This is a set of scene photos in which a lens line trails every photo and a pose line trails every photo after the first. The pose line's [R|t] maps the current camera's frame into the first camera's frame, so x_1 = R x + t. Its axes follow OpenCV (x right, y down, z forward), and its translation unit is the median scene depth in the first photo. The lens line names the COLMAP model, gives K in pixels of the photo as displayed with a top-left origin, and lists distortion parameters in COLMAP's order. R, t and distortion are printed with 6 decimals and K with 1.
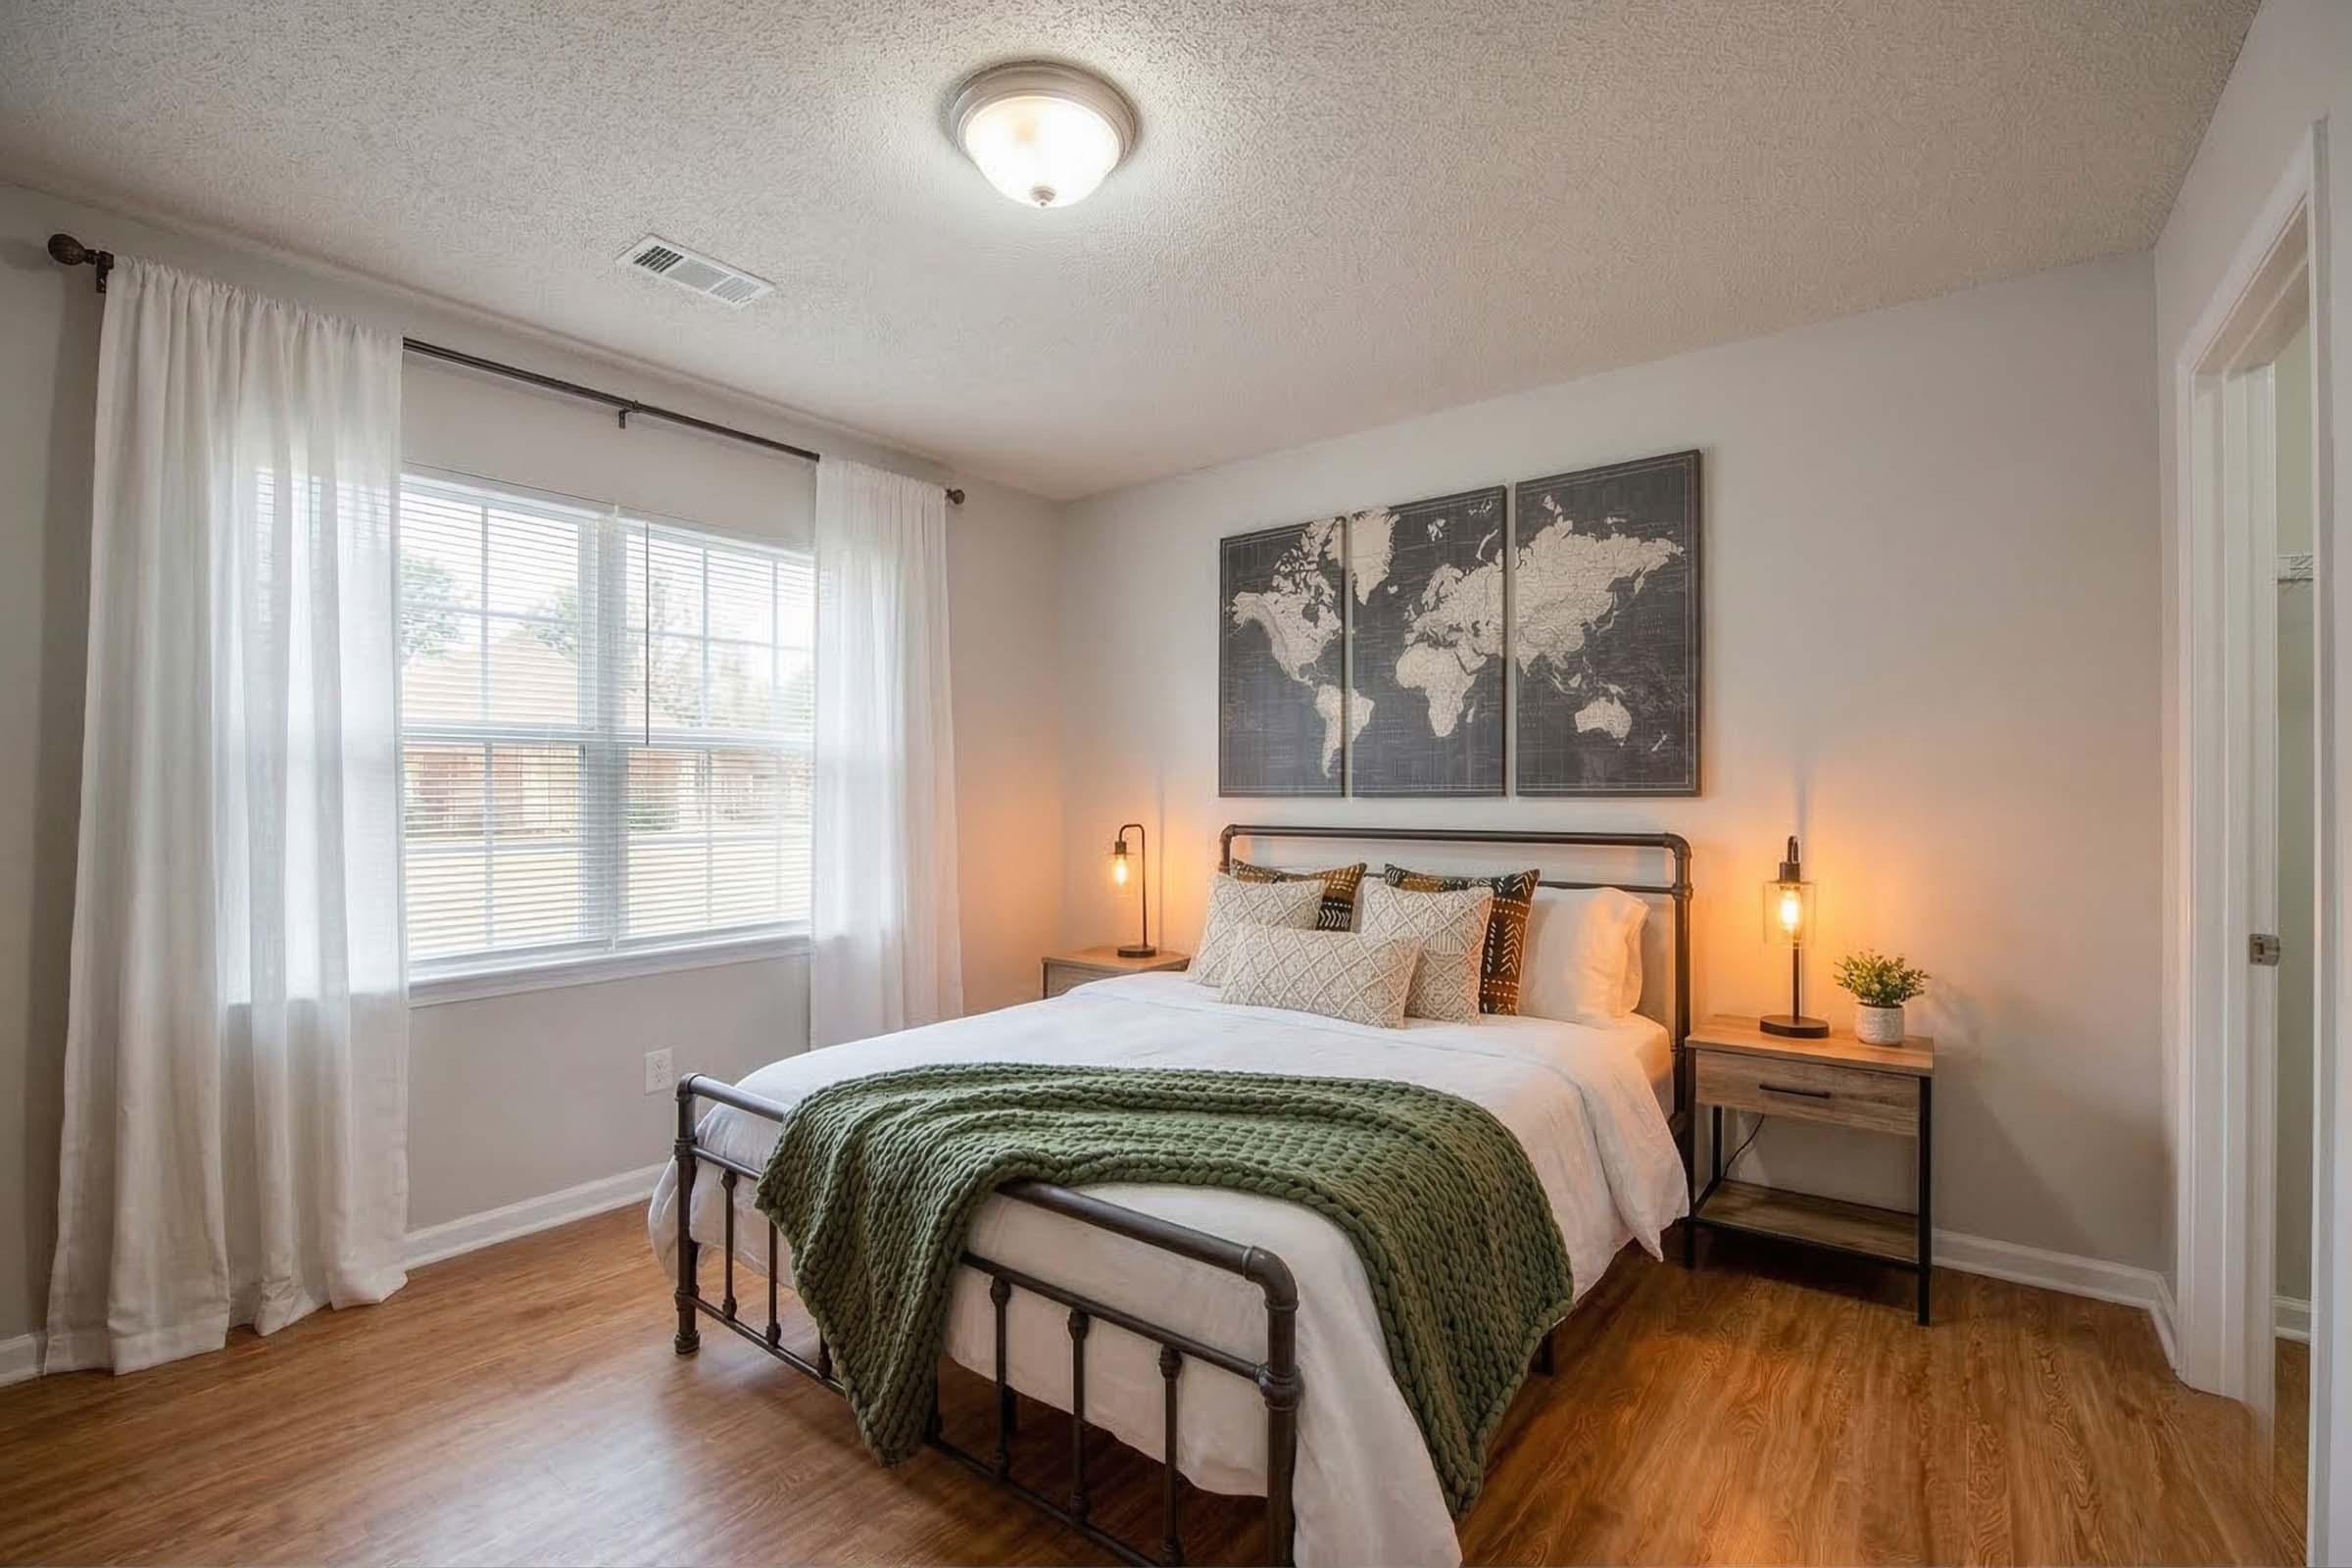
lens RADIAL K [[1034.9, 0, 1176.0], [0, 1034.9, 784.0], [0, 0, 1]] dist [-0.021490, -0.000245]
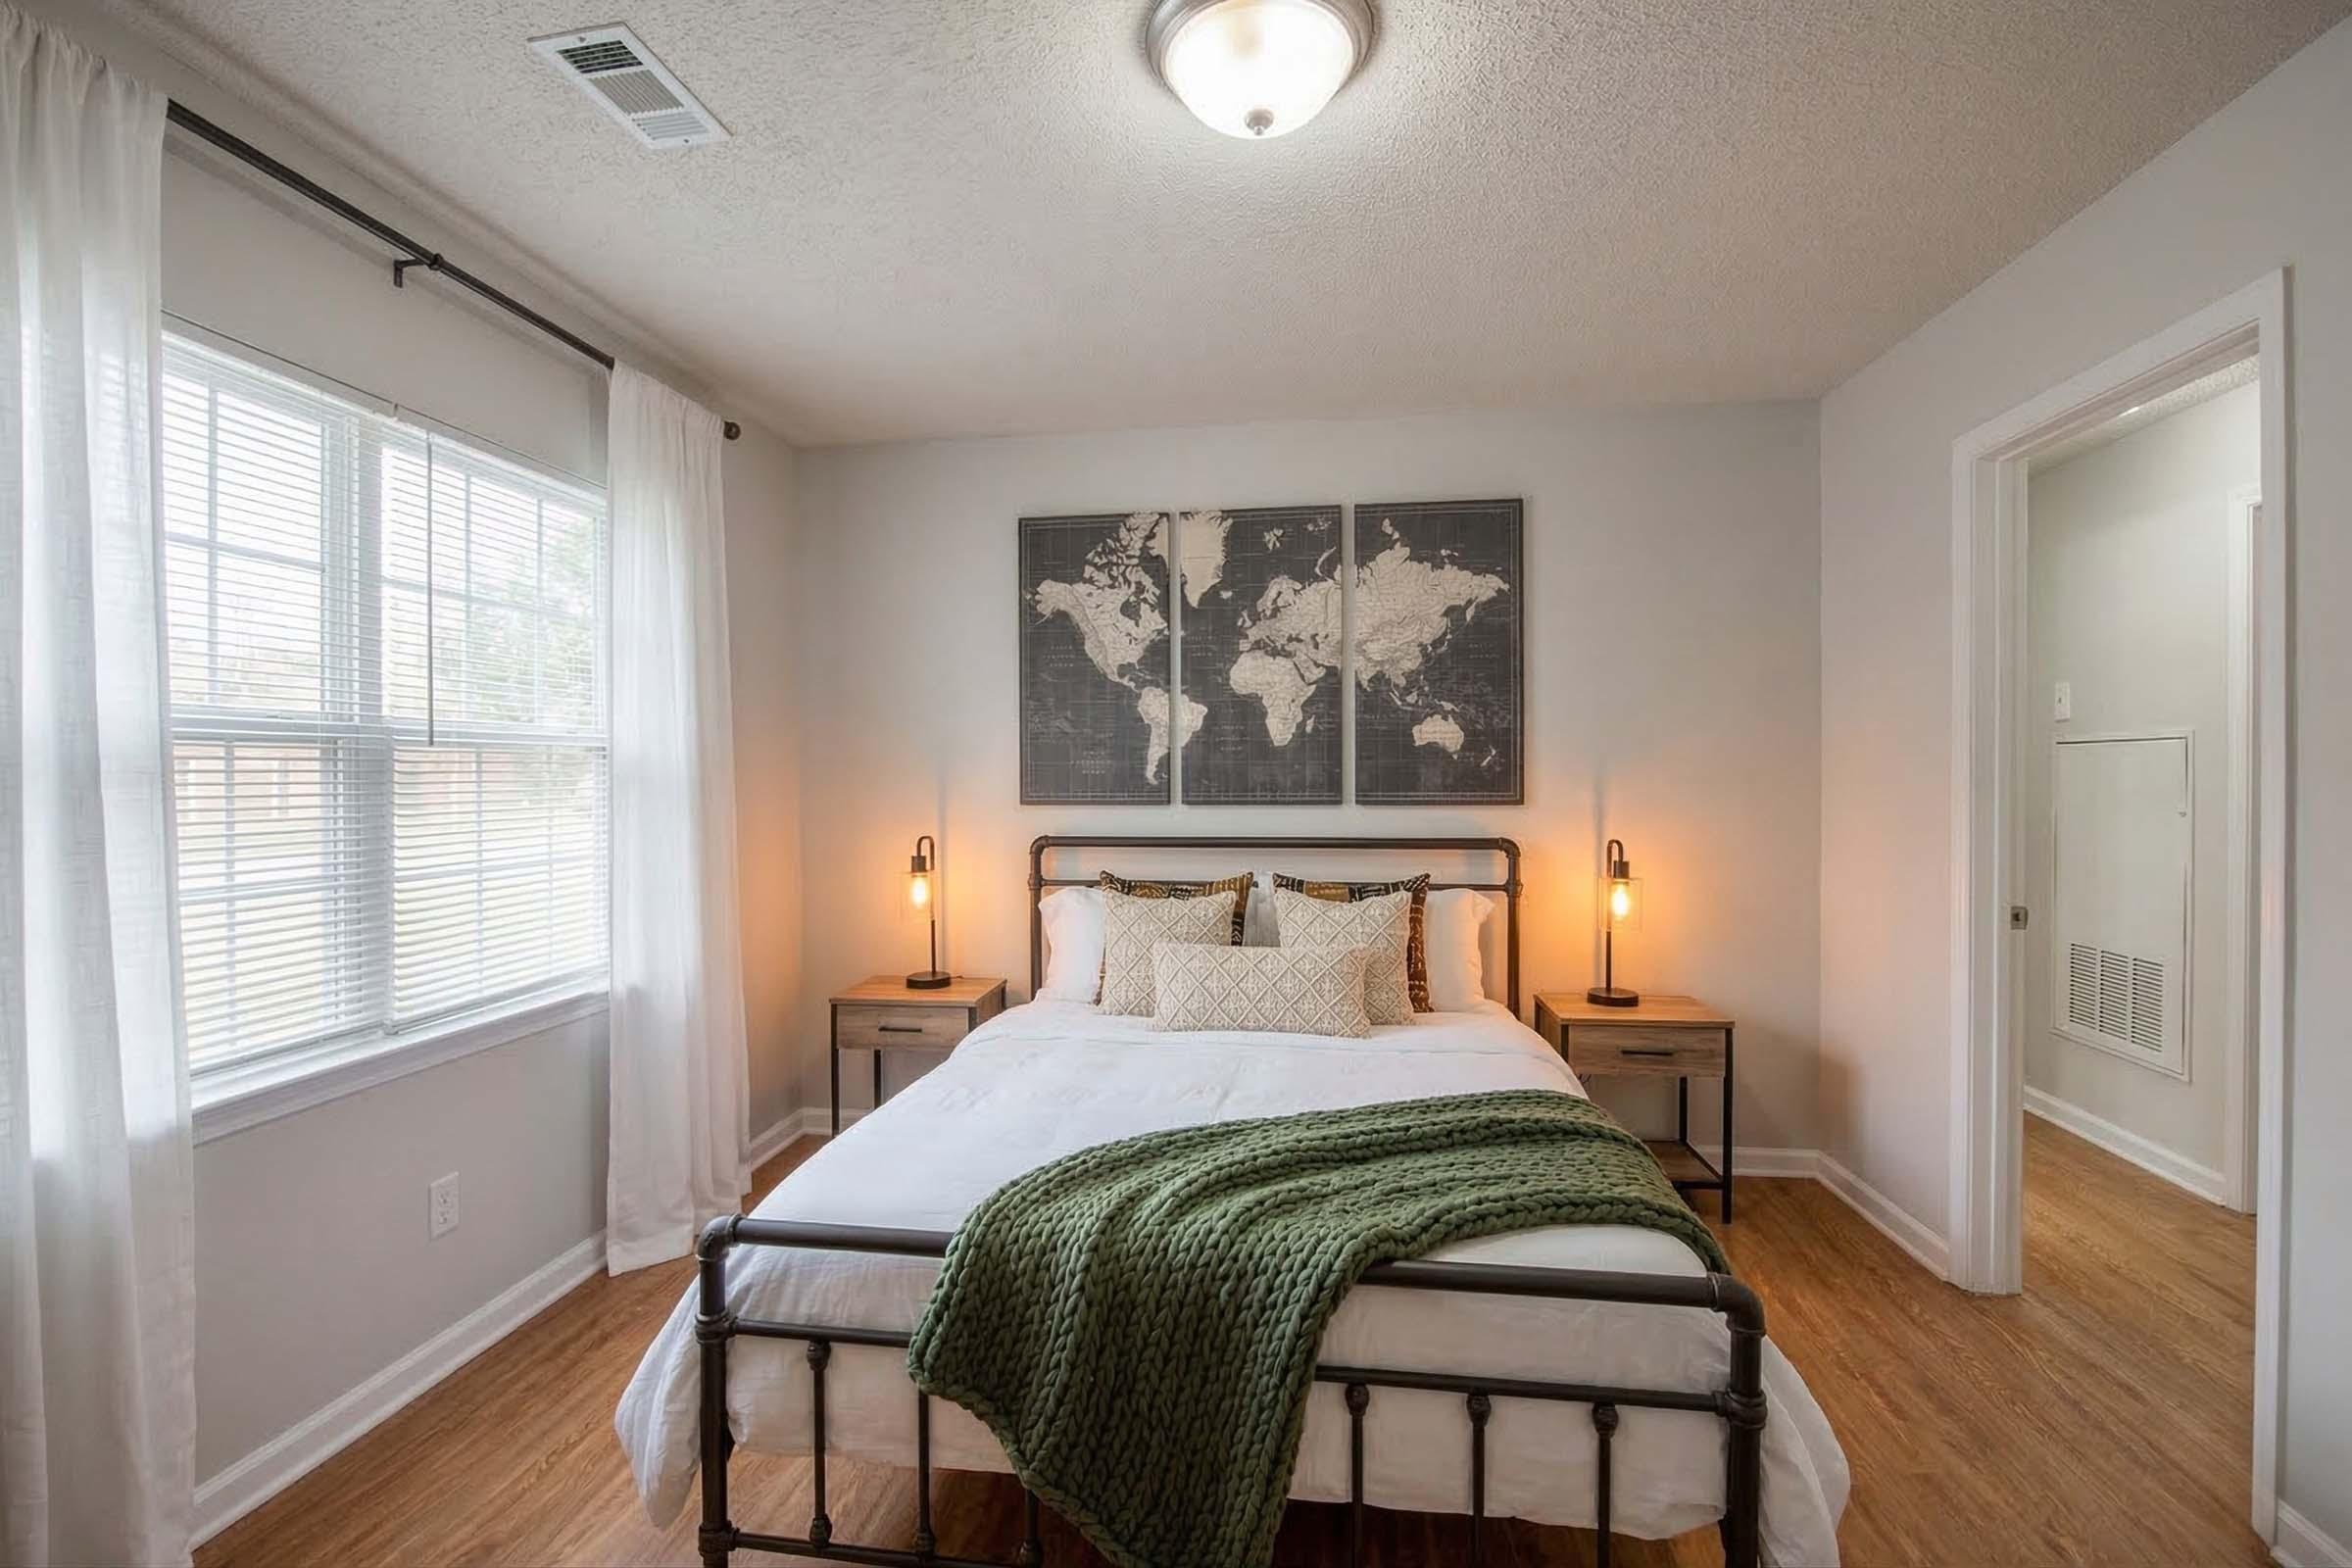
lens RADIAL K [[1065.1, 0, 1176.0], [0, 1065.1, 784.0], [0, 0, 1]] dist [0.000369, 0.000038]
pose [[0.865812, 0.003134, 0.500359, -0.397157], [-0.006688, 0.999964, 0.005309, -0.013726], [-0.500324, -0.007944, 0.865802, 0.161897]]
